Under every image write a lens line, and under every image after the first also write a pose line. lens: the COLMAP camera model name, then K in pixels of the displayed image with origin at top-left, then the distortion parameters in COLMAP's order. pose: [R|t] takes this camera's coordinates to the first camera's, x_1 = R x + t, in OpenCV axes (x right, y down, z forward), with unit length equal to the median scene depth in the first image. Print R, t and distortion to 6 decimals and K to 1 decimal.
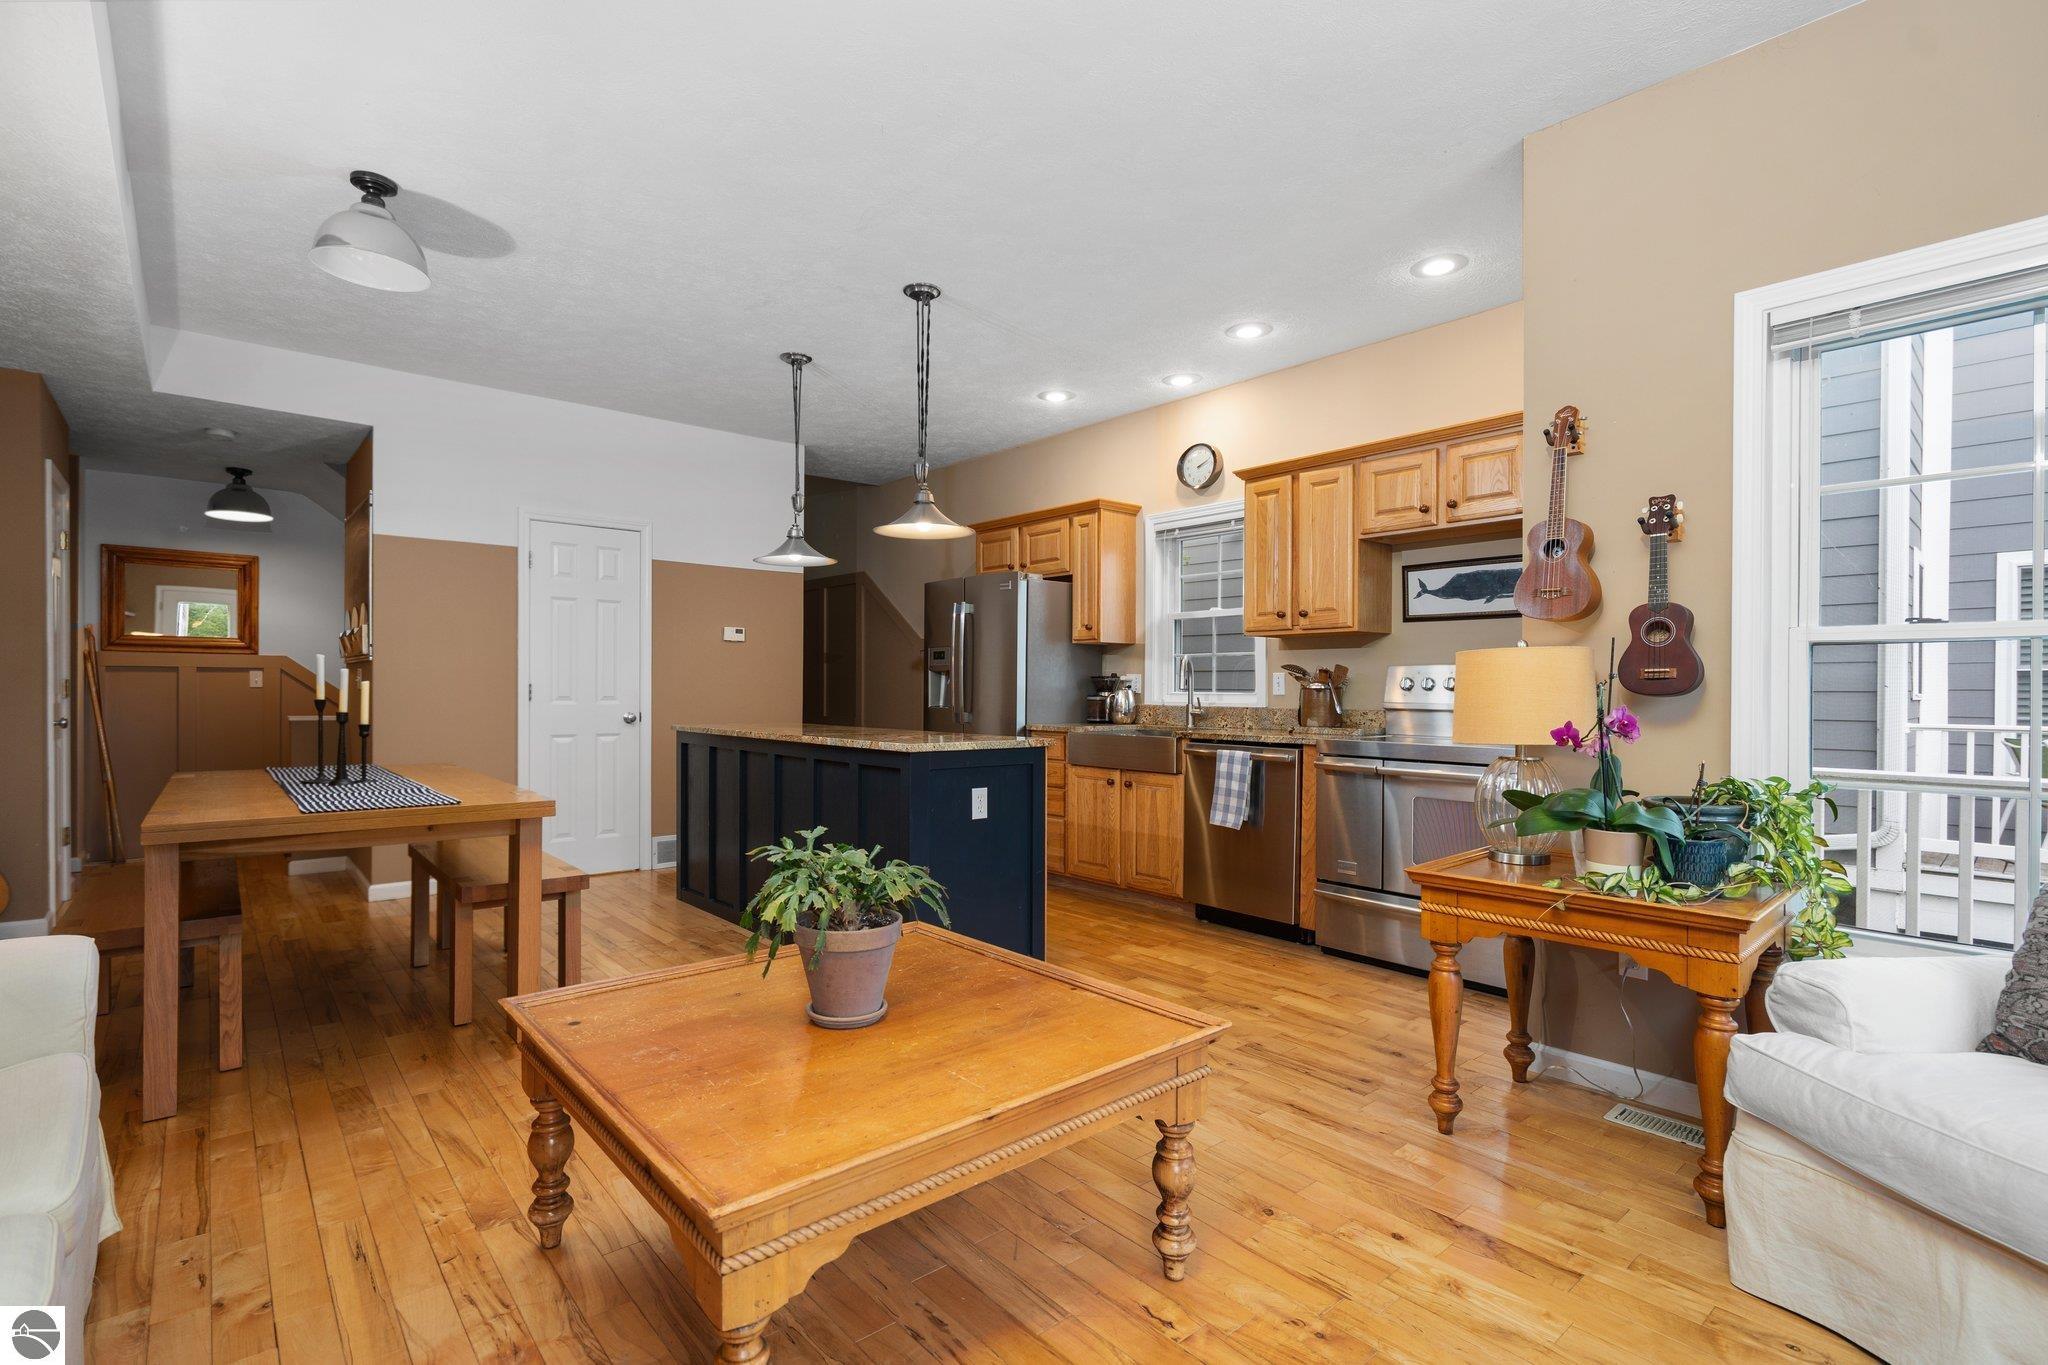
lens RADIAL K [[956.4, 0, 1018.2], [0, 956.4, 697.4], [0, 0, 1]] dist [-0.004925, -0.000168]
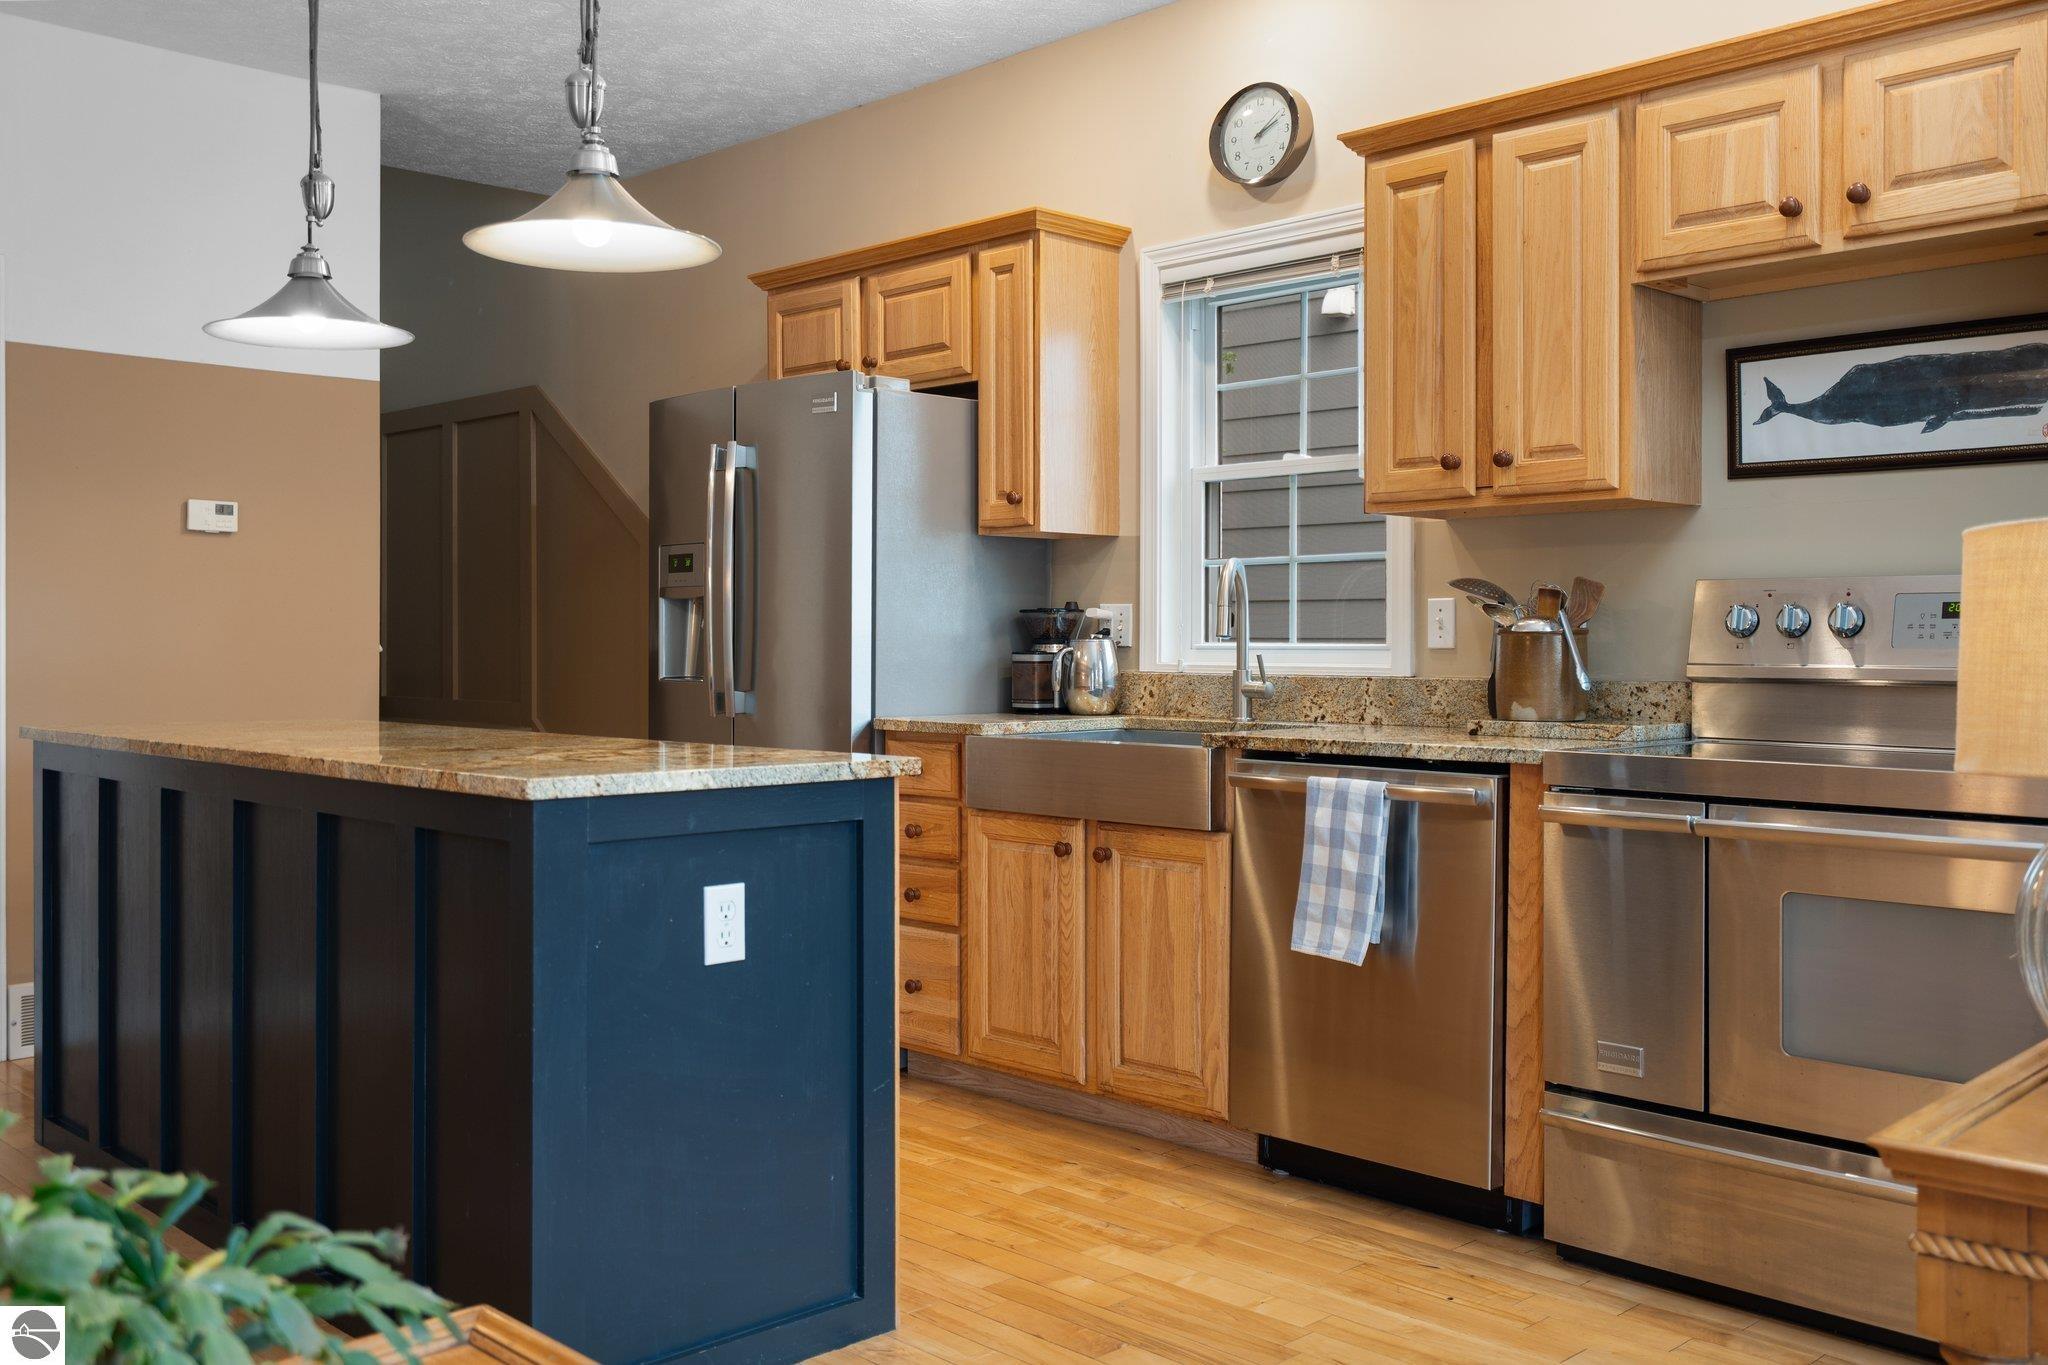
lens RADIAL K [[1823.6, 0, 1034.5], [0, 1823.6, 656.8], [0, 0, 1]] dist [0.022077, -0.011562]
pose [[0.997472, -0.004849, 0.070898, 0.027966], [0.004884, 0.999988, -0.000319, 0.000777], [-0.070896, 0.000664, 0.997483, 0.188654]]
